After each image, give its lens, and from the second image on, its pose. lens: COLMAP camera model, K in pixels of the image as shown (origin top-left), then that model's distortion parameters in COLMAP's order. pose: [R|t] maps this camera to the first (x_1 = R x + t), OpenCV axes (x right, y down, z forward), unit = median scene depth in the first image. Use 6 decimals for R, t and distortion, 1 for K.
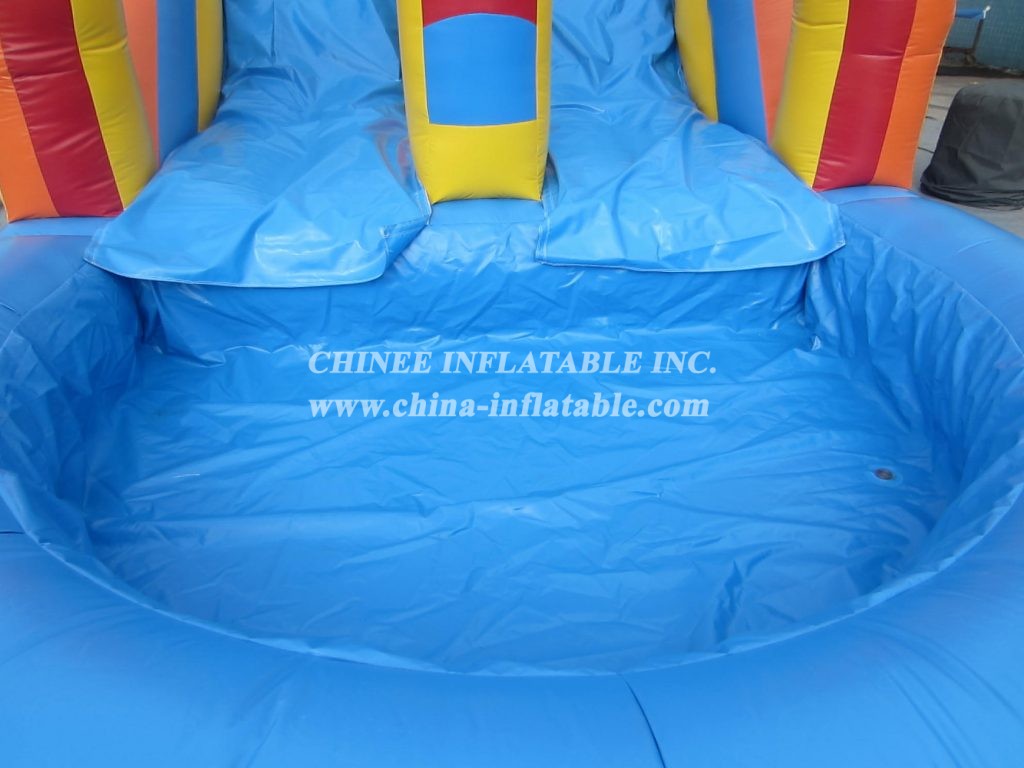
lens RADIAL K [[709.5, 0, 512.0], [0, 709.5, 384.0], [0, 0, 1]] dist [-0.026798, -0.000191]
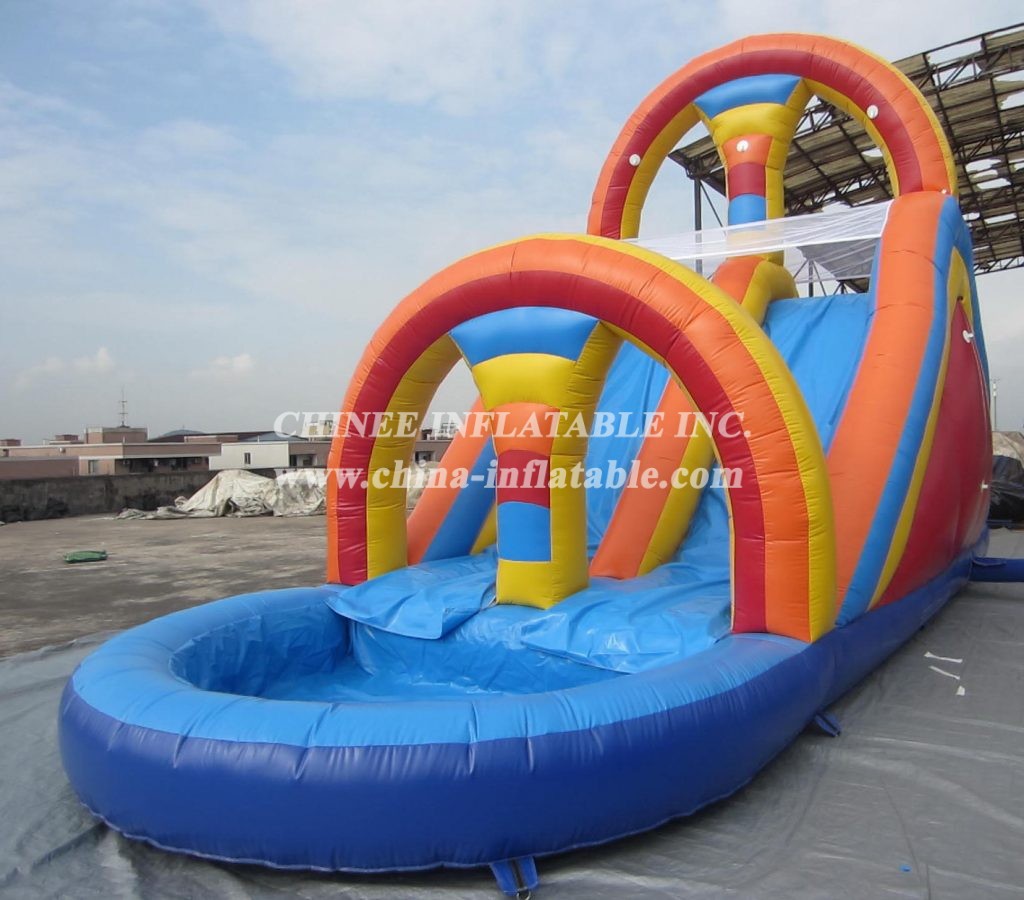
lens RADIAL K [[745.3, 0, 512.7], [0, 745.3, 479.3], [0, 0, 1]] dist [-0.026035, 0.003376]
pose [[0.790118, 0.024664, -0.612458, 0.998802], [-0.314874, 0.873608, -0.371031, 0.123369], [0.525897, 0.486005, 0.698019, -0.331947]]
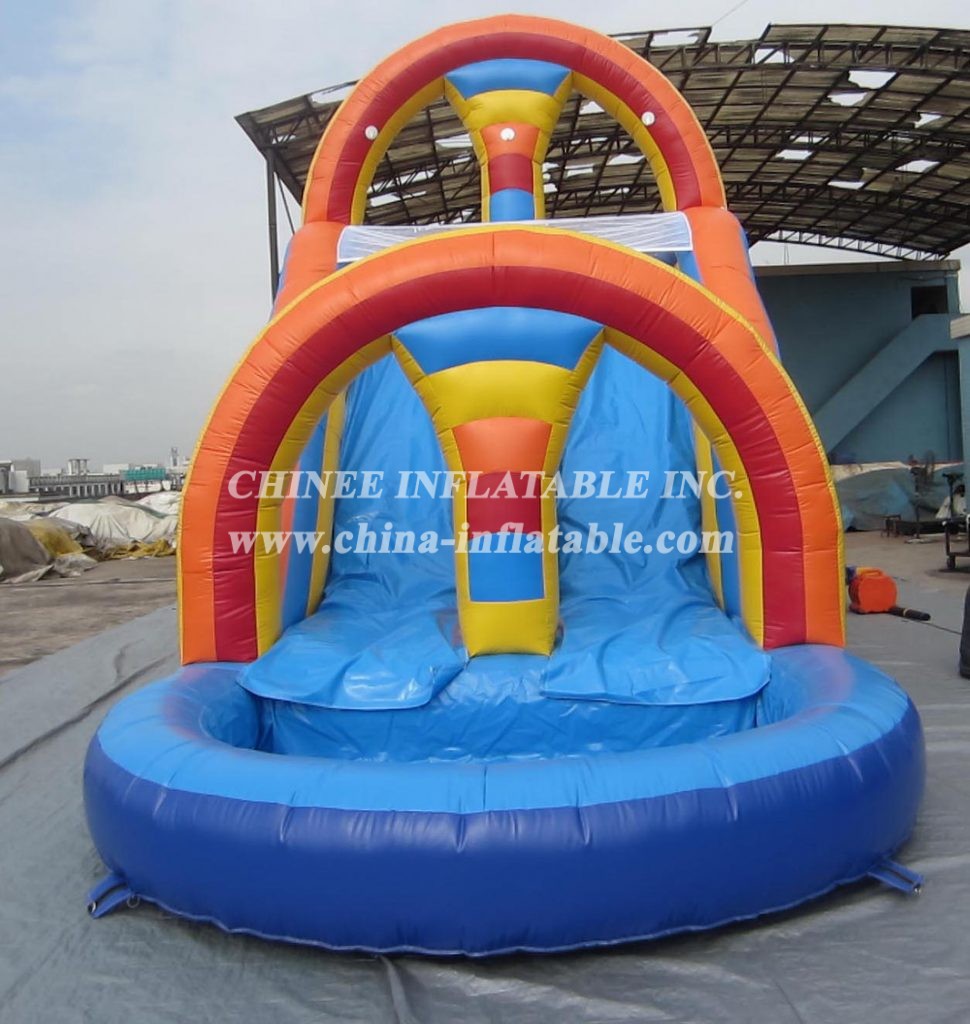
lens RADIAL K [[948.0, 0, 445.7], [0, 948.0, 509.8], [0, 0, 1]] dist [-0.033866, -0.005262]
pose [[0.978714, -0.025703, -0.203612, 0.230187], [-0.076016, 0.876159, -0.475991, 0.388122], [0.190631, 0.481336, 0.855555, -0.748587]]
